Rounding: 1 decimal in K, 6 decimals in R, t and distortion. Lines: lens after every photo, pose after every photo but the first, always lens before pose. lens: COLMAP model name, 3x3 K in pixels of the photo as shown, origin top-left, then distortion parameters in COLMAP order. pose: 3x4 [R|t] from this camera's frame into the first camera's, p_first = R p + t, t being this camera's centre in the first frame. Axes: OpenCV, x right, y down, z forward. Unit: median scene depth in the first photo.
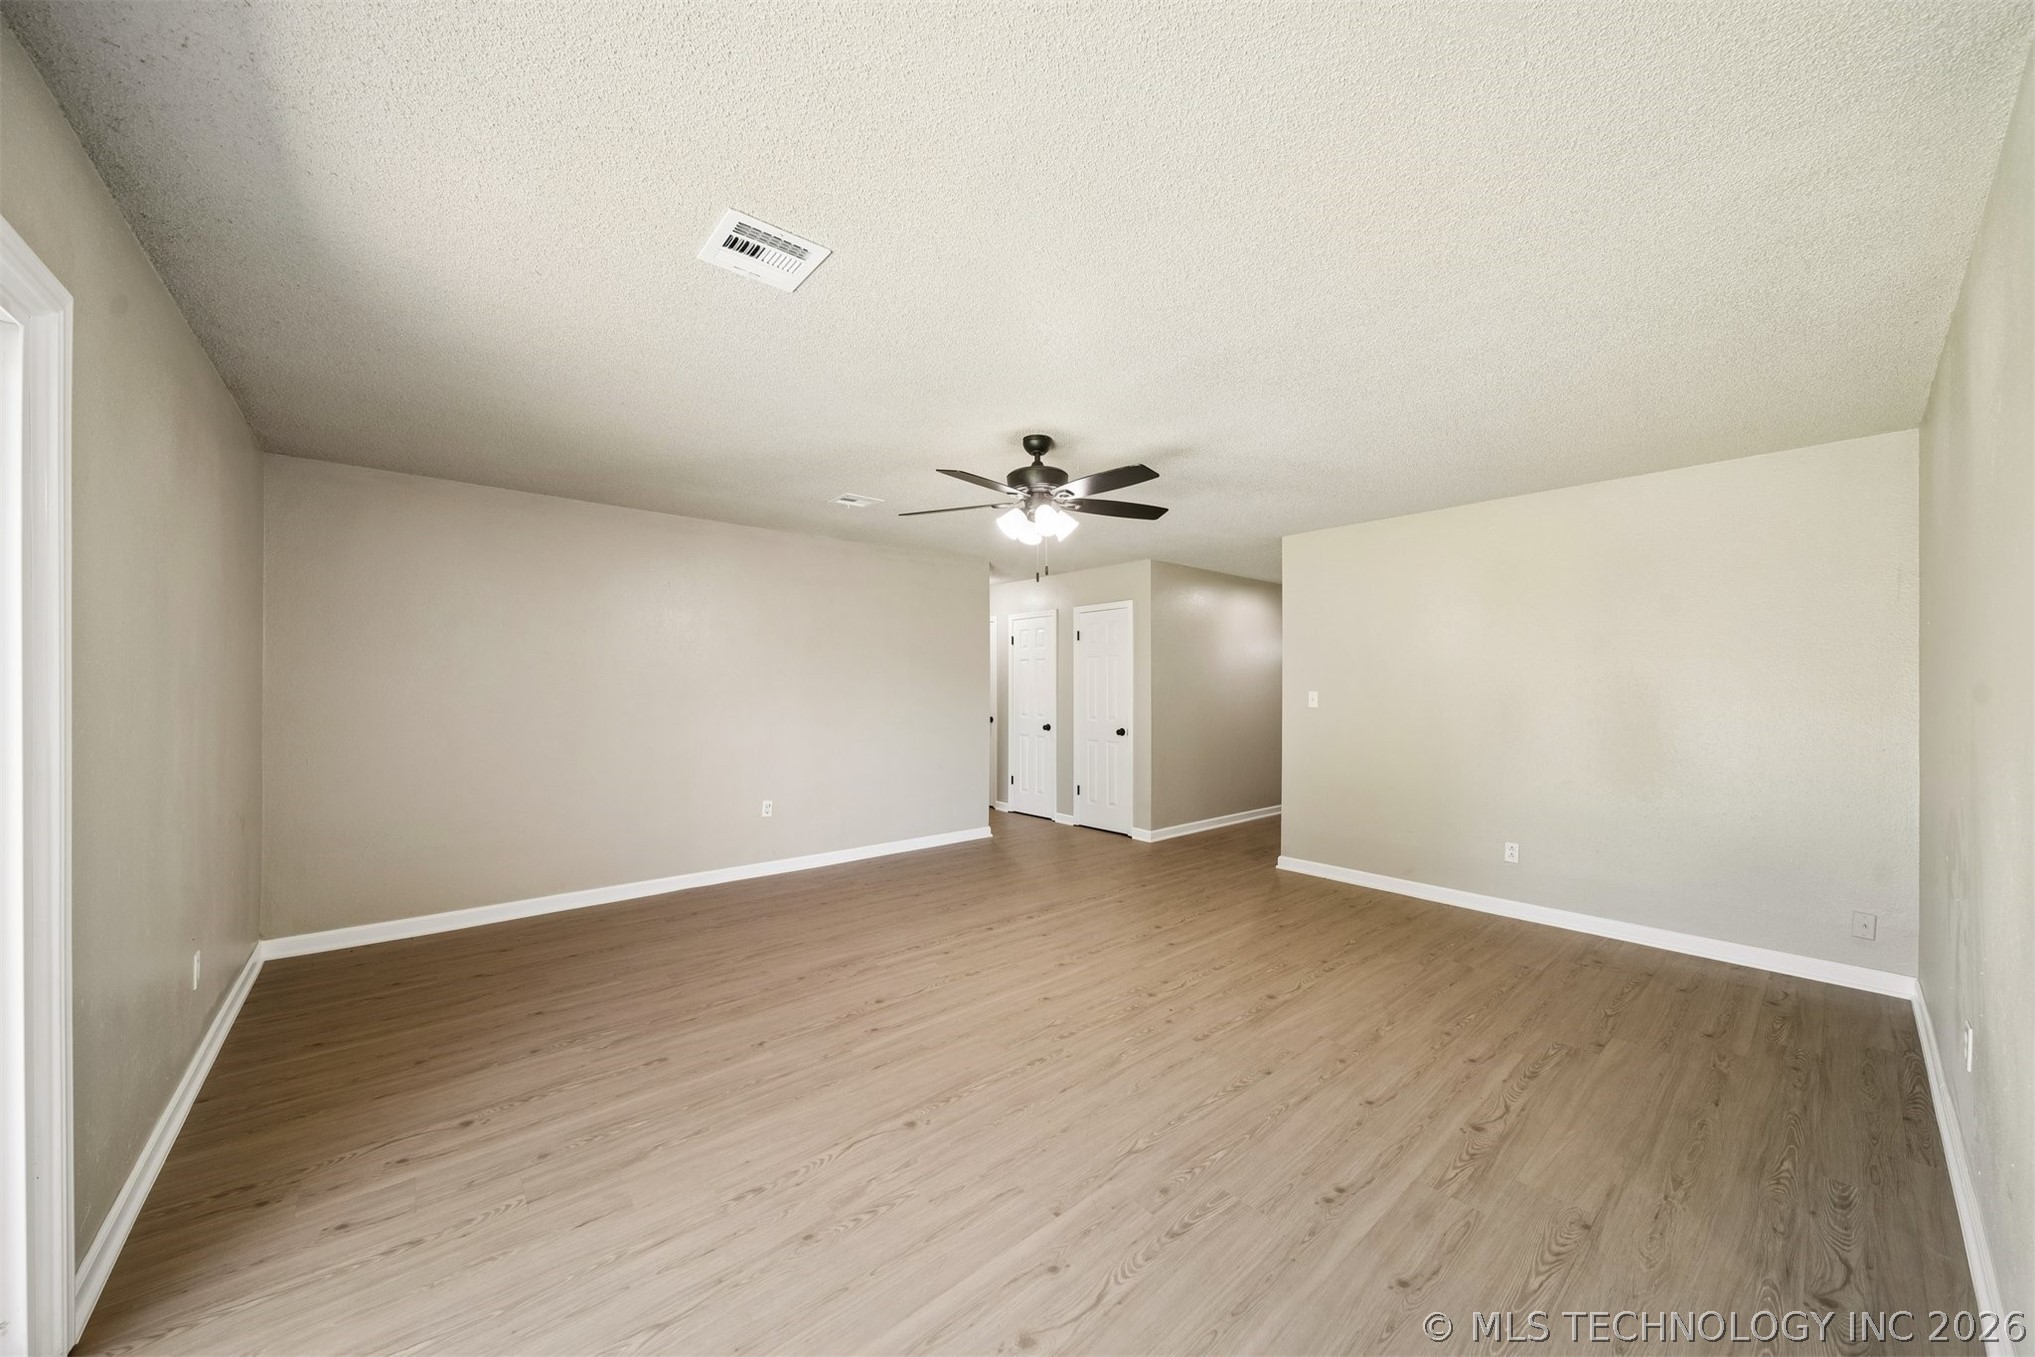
lens RADIAL K [[715.2, 0, 1026.5], [0, 715.2, 690.5], [0, 0, 1]] dist [0.001709, -0.001551]
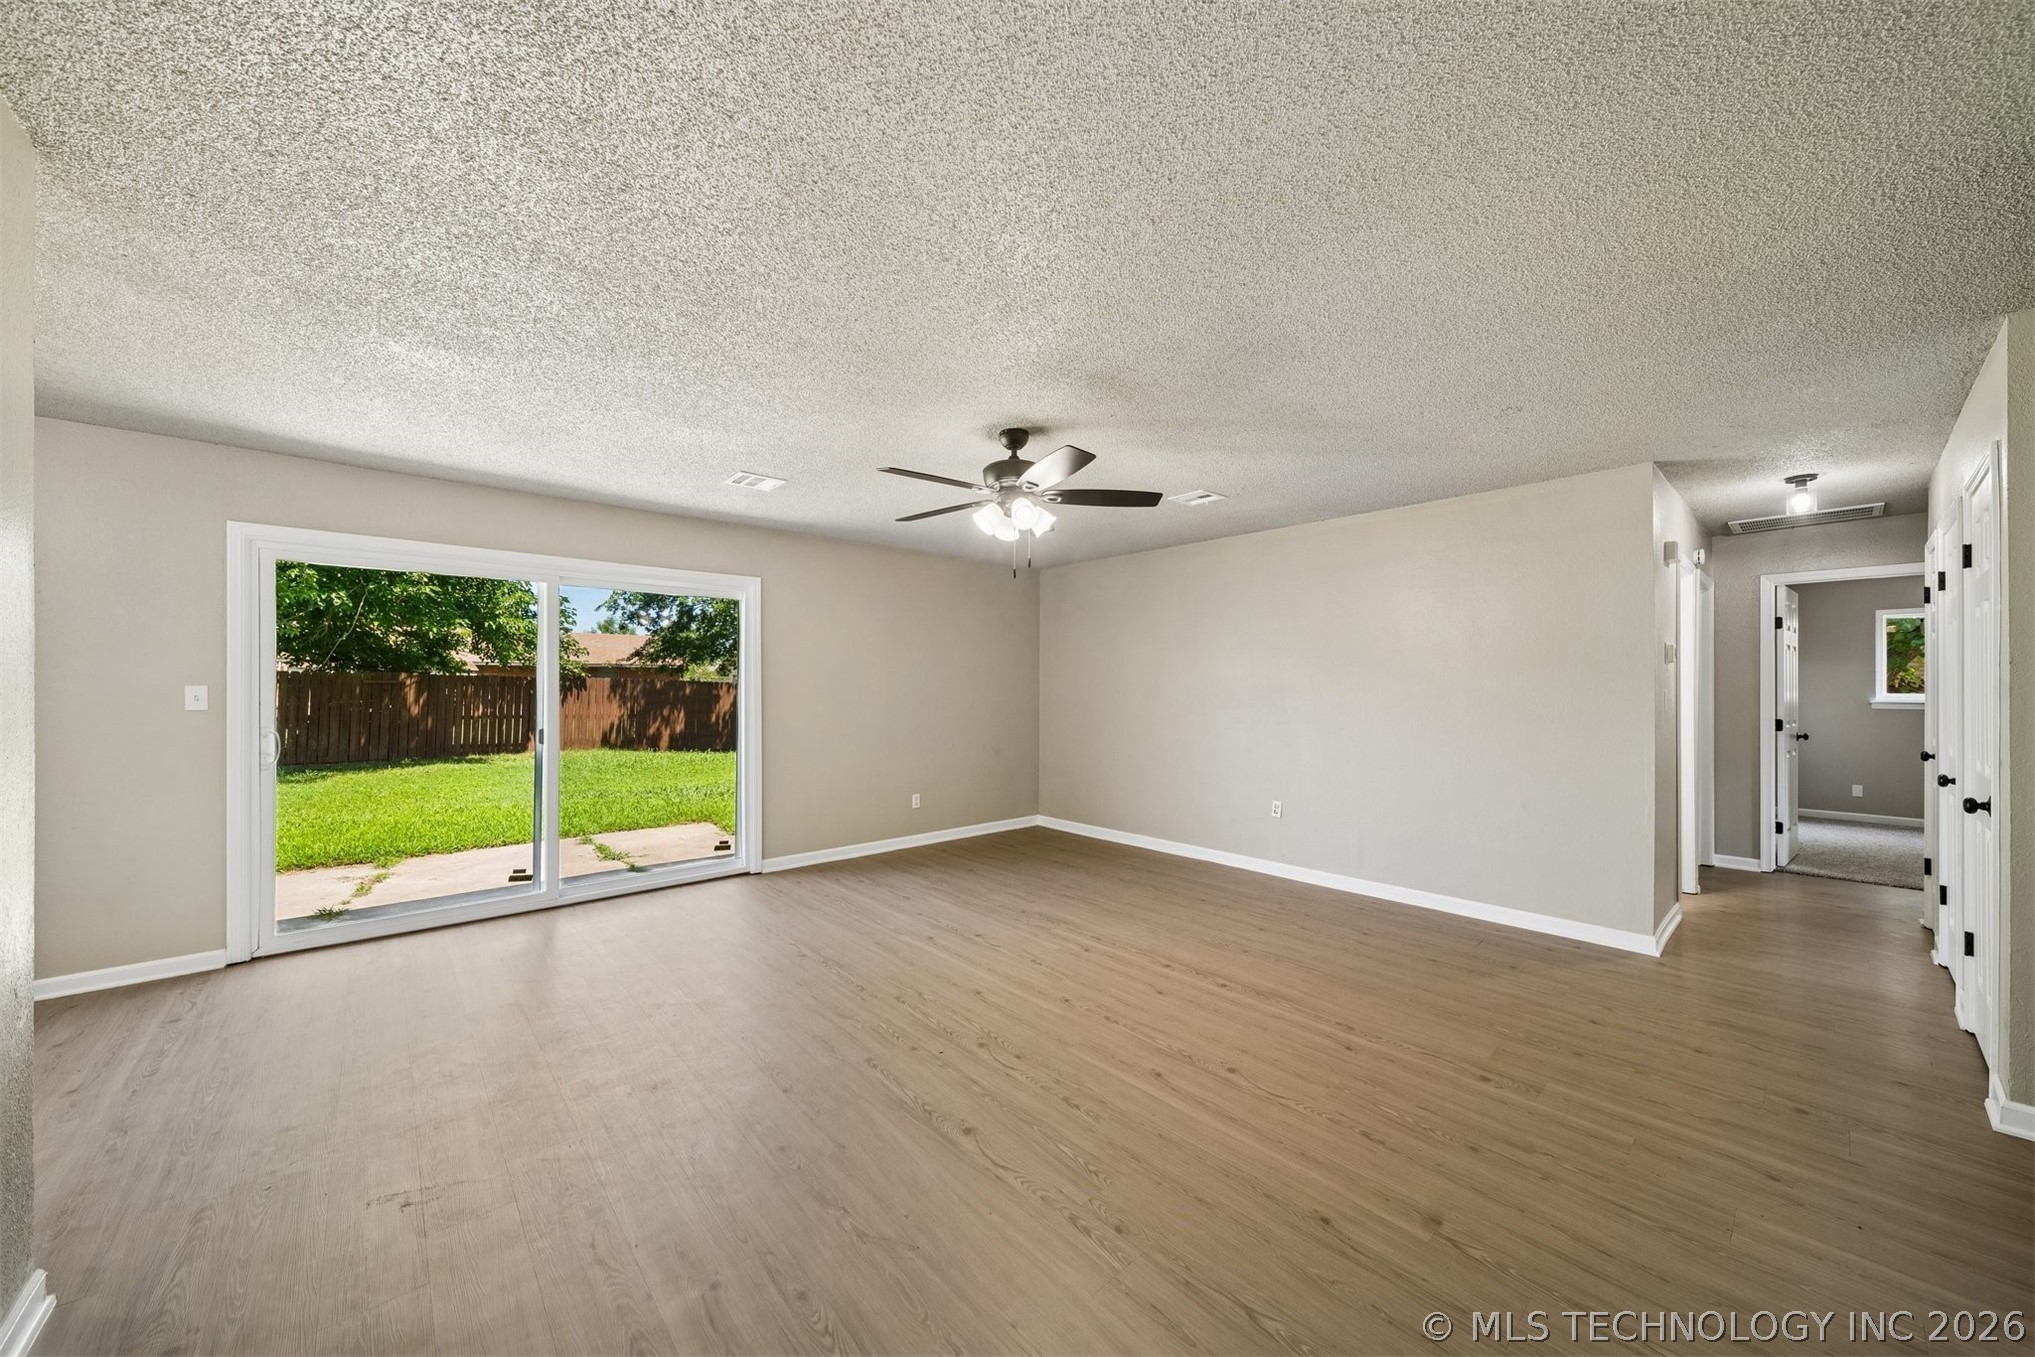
lens RADIAL K [[715.2, 0, 1024.1], [0, 715.2, 680.2], [0, 0, 1]] dist [0.001709, -0.001551]
pose [[0.016787, -0.010747, -0.999801, 0.932616], [-0.005123, 0.999928, -0.010835, -0.001864], [0.999846, 0.005303, 0.016731, 0.931147]]
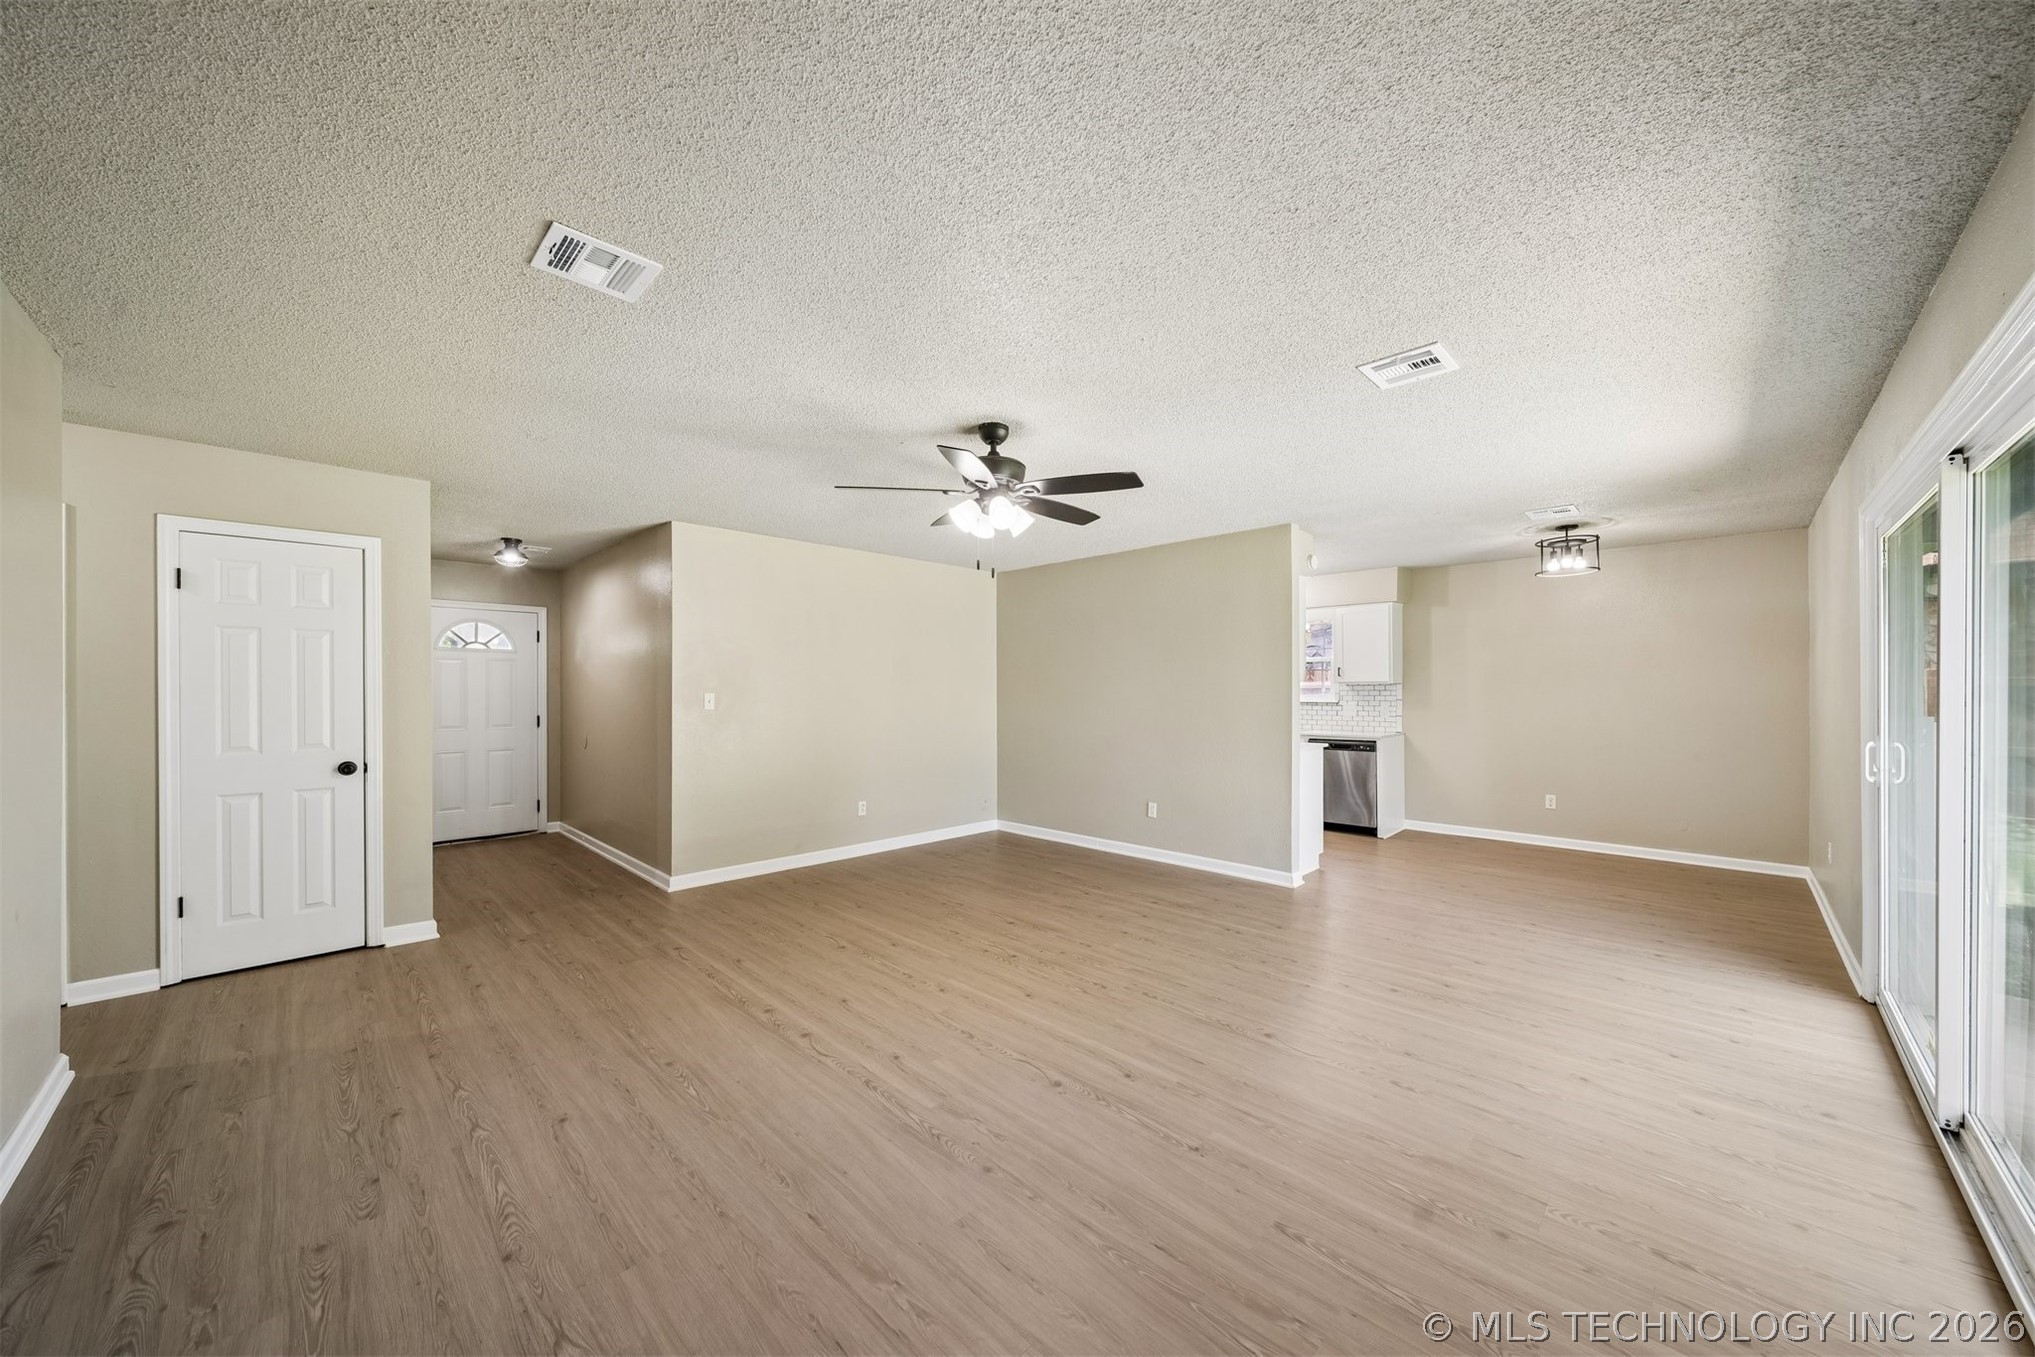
lens RADIAL K [[715.2, 0, 1022.6], [0, 715.2, 683.1], [0, 0, 1]] dist [0.001709, -0.001551]
pose [[-0.078617, 0.007351, 0.996878, -0.880316], [0.004279, 0.999966, -0.007036, -0.005471], [-0.996896, 0.003712, -0.078646, 0.967740]]
